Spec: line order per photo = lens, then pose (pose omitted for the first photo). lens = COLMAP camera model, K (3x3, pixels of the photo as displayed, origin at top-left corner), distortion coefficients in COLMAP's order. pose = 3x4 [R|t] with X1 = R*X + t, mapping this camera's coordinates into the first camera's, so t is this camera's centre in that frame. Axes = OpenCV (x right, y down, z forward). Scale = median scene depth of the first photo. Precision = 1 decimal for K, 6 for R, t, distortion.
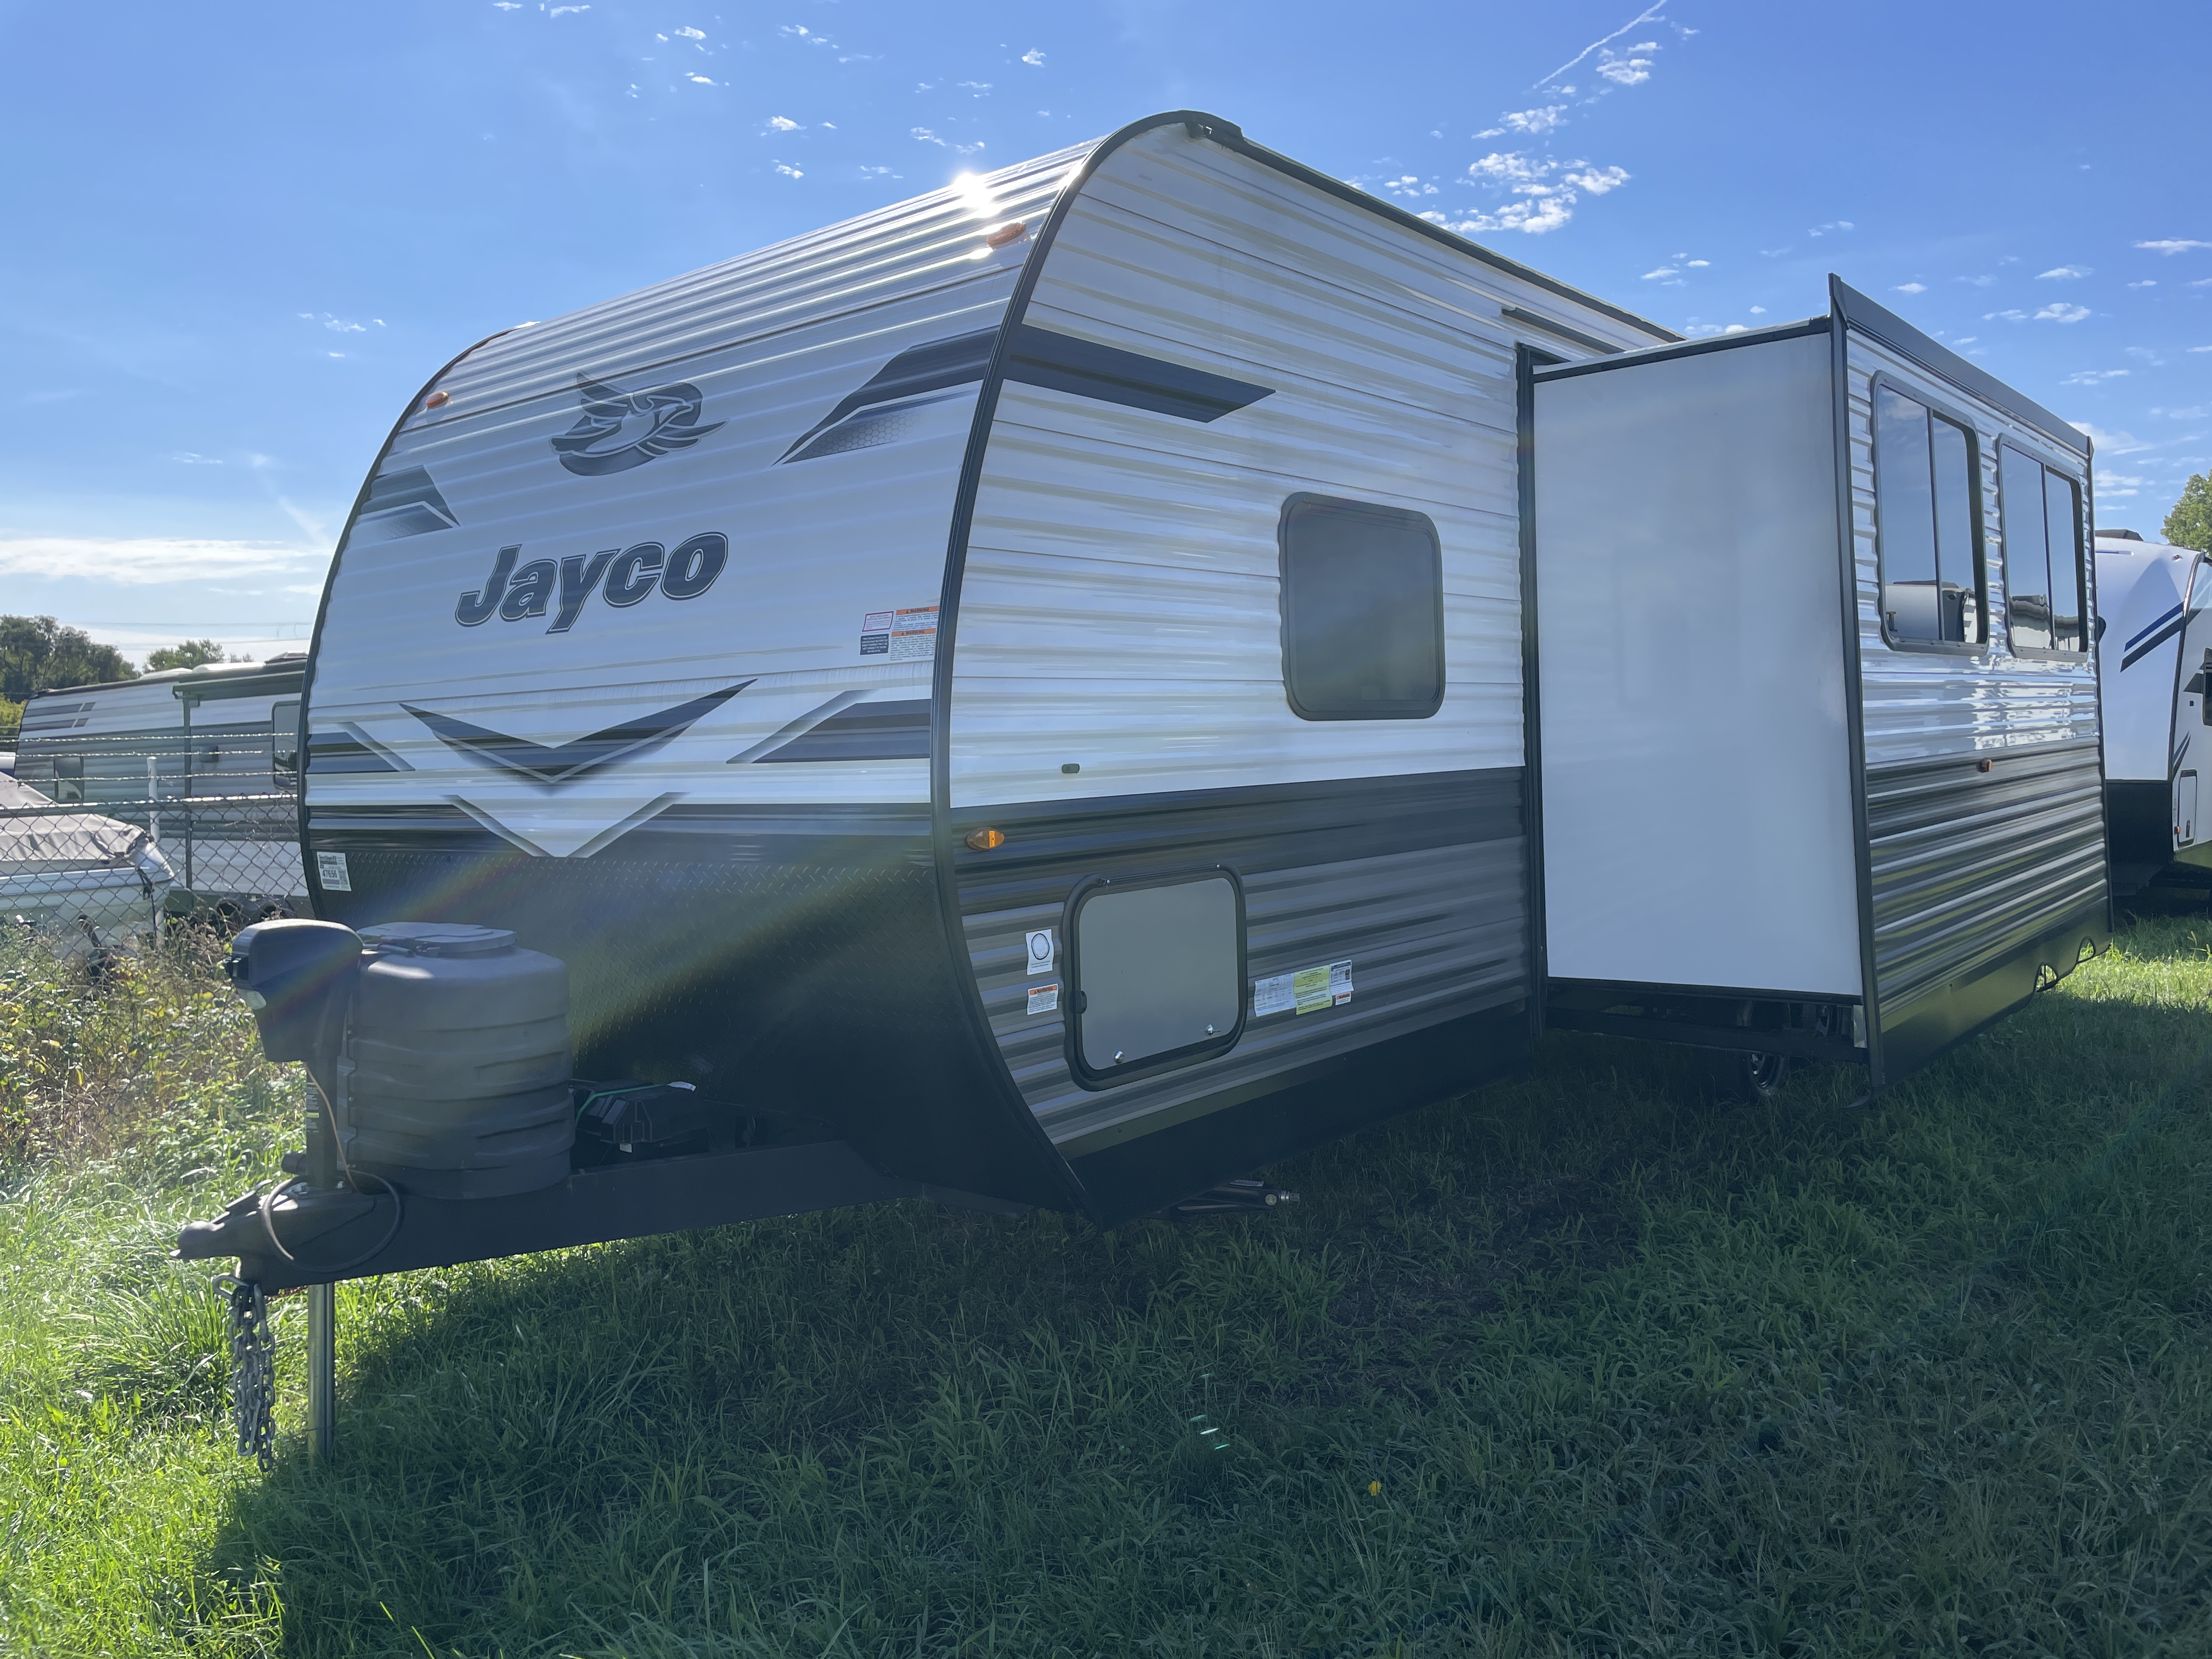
lens RADIAL K [[1689.5, 0, 1106.0], [0, 1689.5, 829.5], [0, 0, 1]] dist [0.001813, -0.000166]
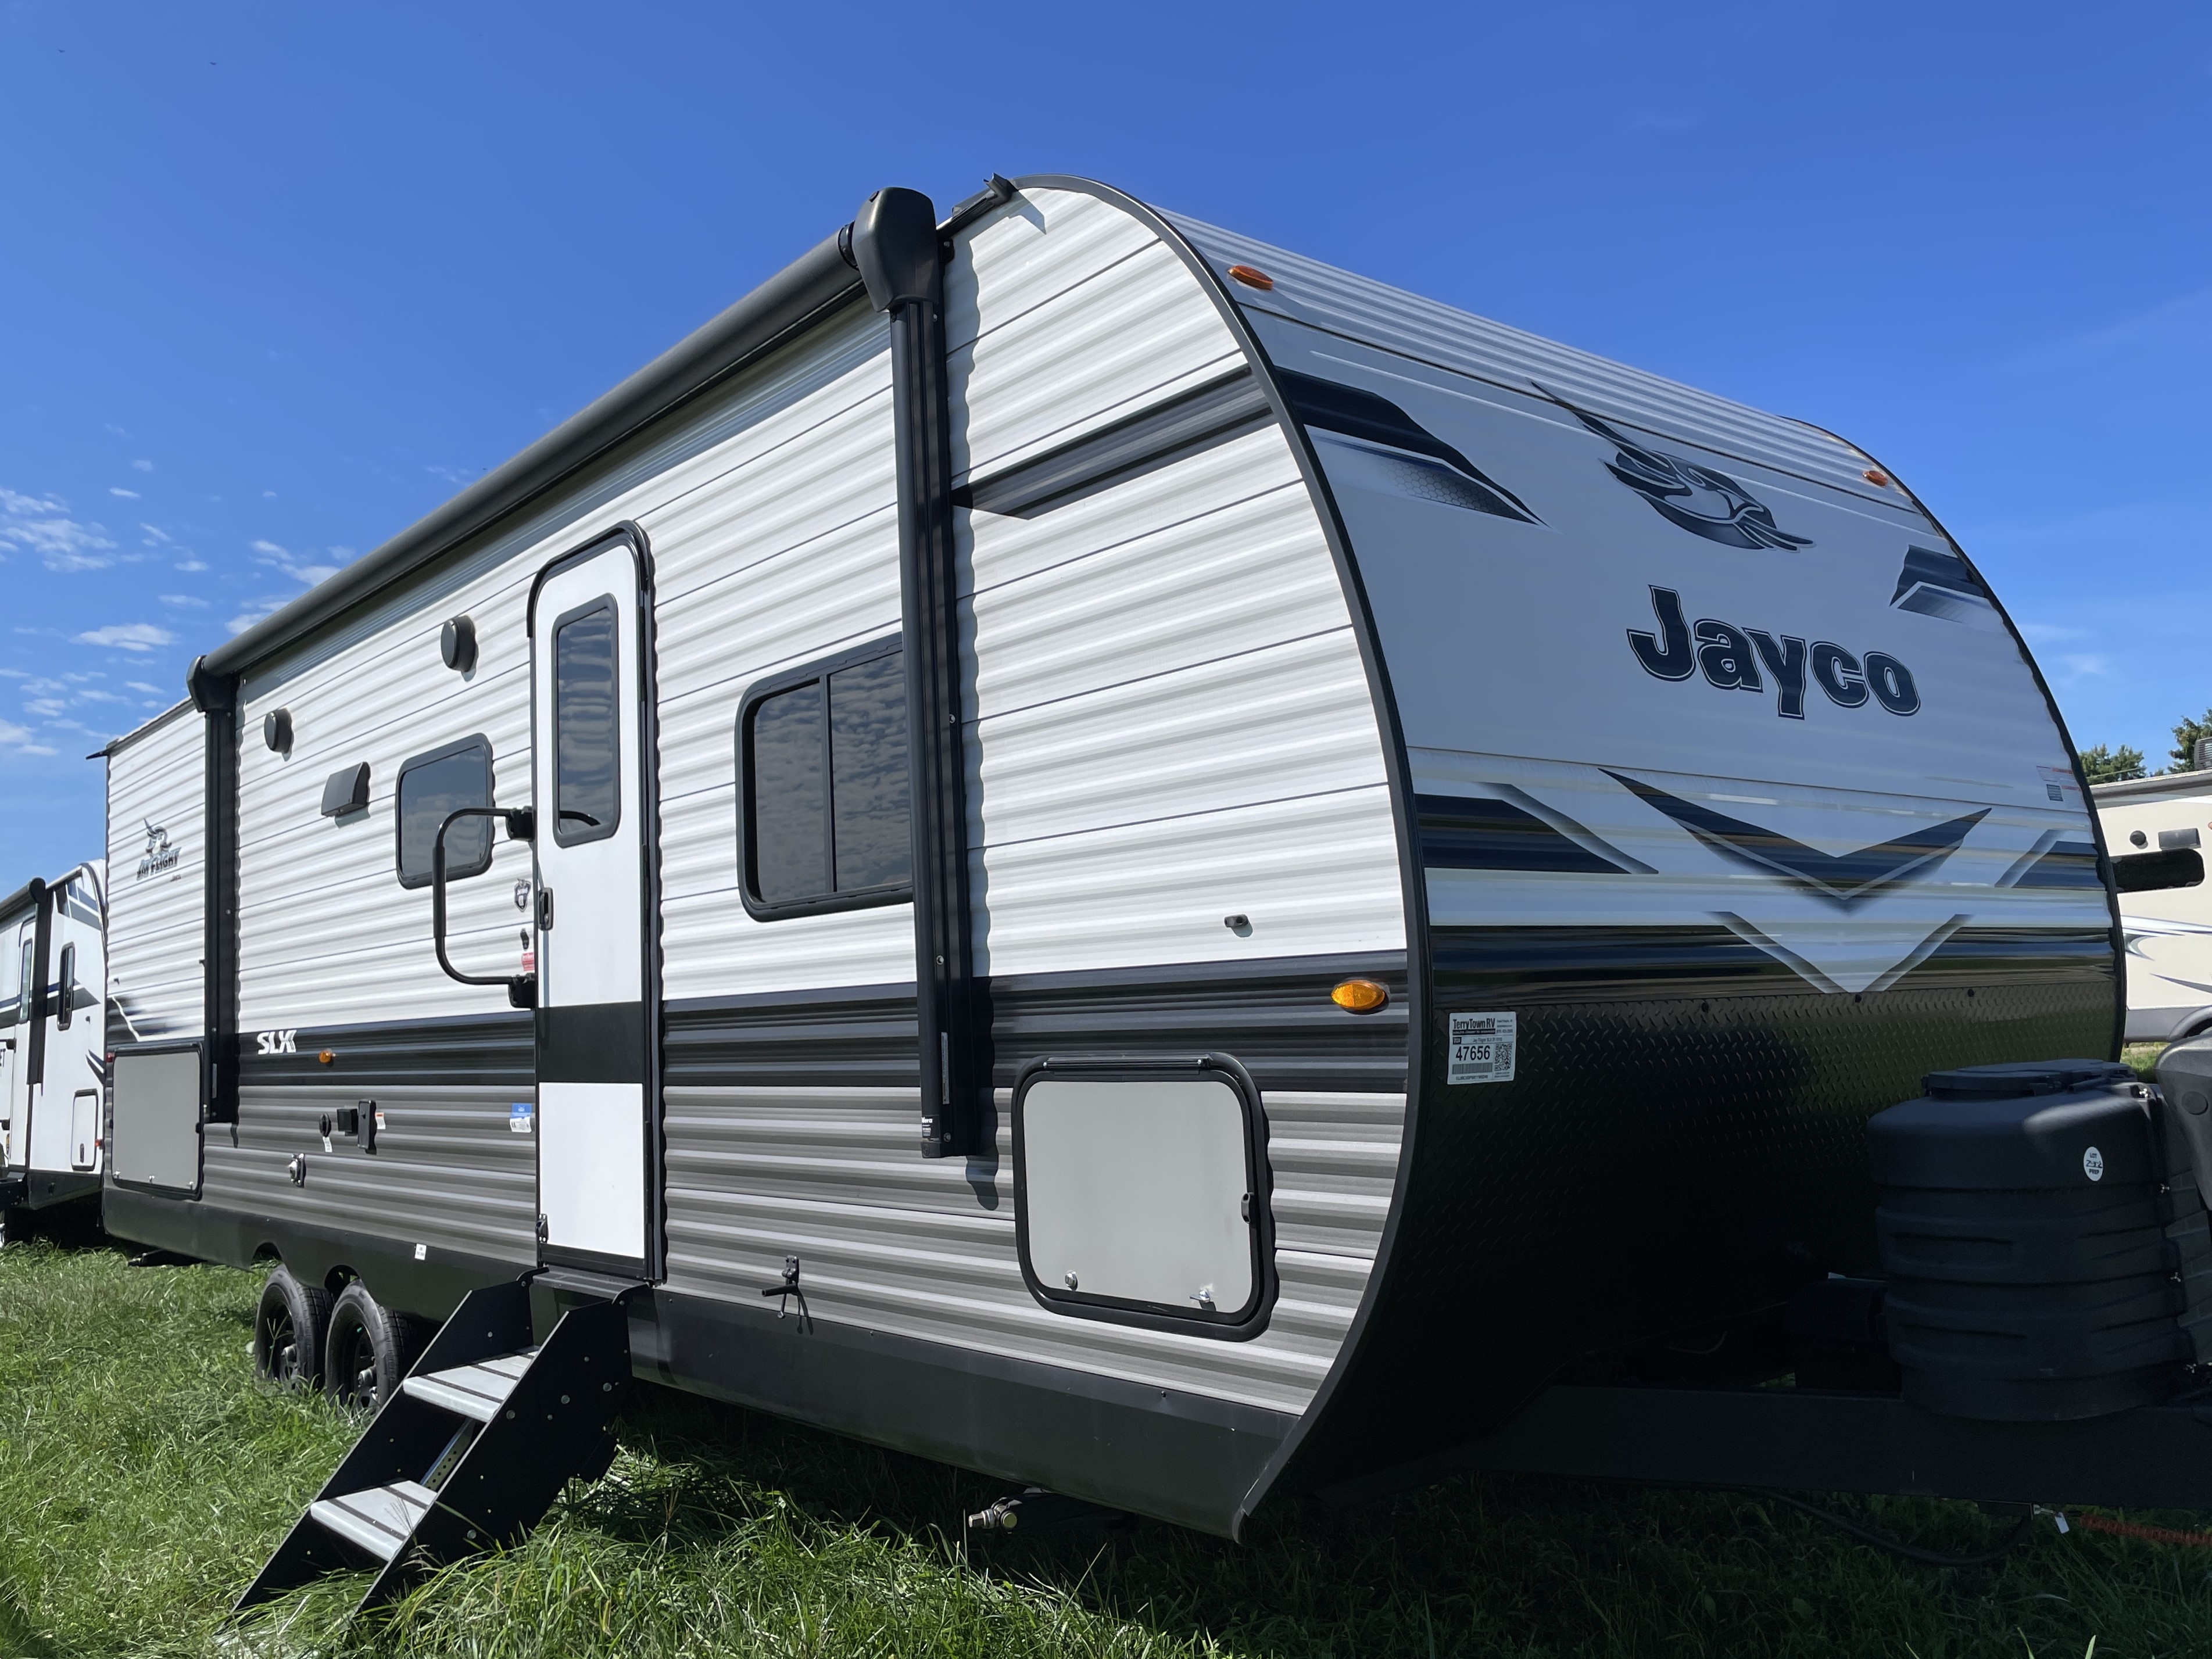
lens RADIAL K [[1689.4, 0, 1106.0], [0, 1689.4, 829.5], [0, 0, 1]] dist [0.001813, -0.000166]
pose [[0.232151, 0.119559, 0.965304, -1.148941], [0.072859, 0.987491, -0.139829, 0.025365], [-0.969947, 0.102792, 0.220536, 1.115460]]
